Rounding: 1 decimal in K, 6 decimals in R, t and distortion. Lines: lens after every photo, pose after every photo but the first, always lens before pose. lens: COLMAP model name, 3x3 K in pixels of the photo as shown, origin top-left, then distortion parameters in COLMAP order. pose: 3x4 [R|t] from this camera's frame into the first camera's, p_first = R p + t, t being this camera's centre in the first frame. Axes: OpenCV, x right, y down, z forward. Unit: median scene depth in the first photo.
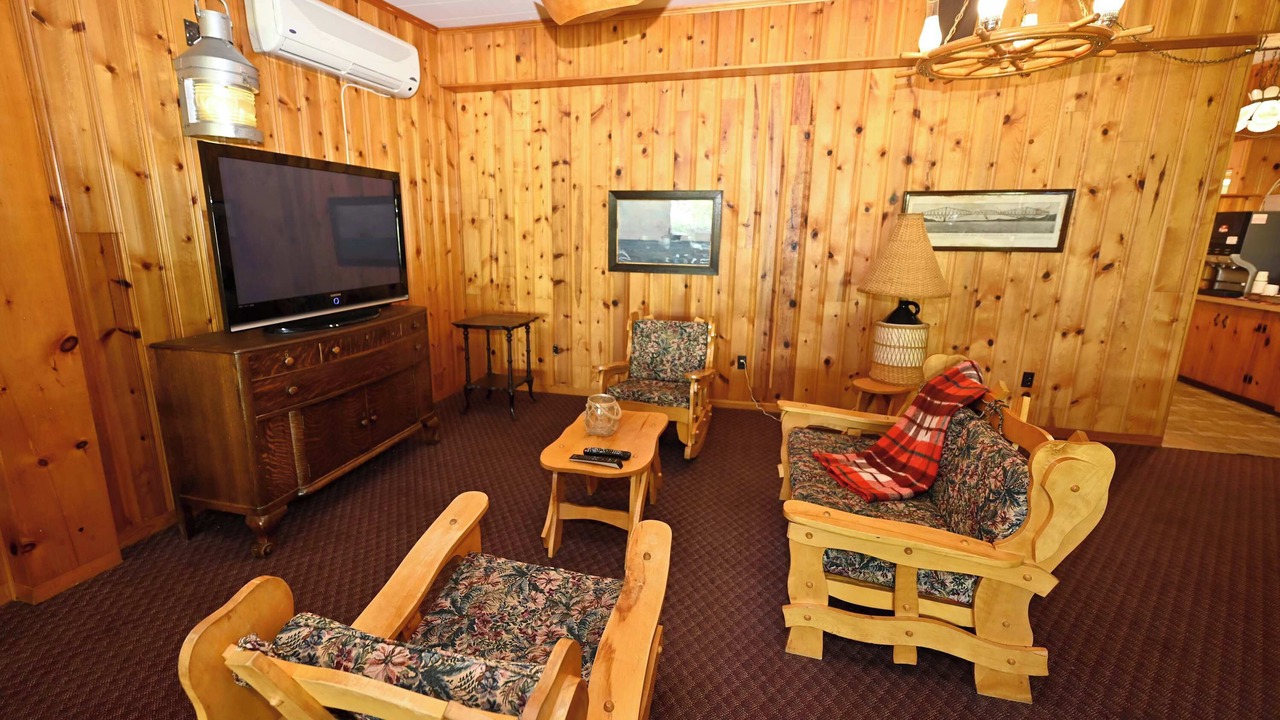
lens RADIAL K [[510.4, 0, 624.2], [0, 510.4, 333.3], [0, 0, 1]] dist [0.002594, 0.000070]
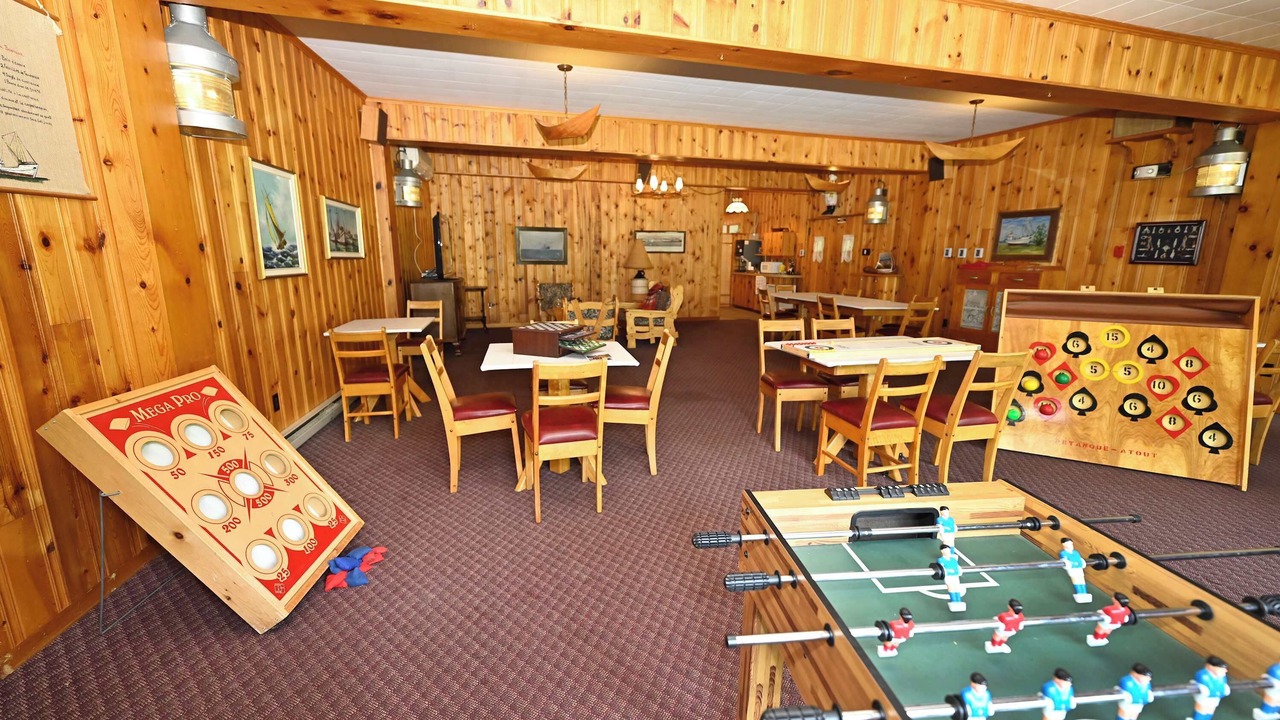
lens RADIAL K [[510.4, 0, 645.1], [0, 510.4, 360.3], [0, 0, 1]] dist [0.002594, 0.000070]
pose [[0.852791, -0.108633, 0.510830, -0.781557], [0.103996, 0.993861, 0.037740, 0.278803], [-0.511794, 0.020940, 0.858853, -1.209971]]
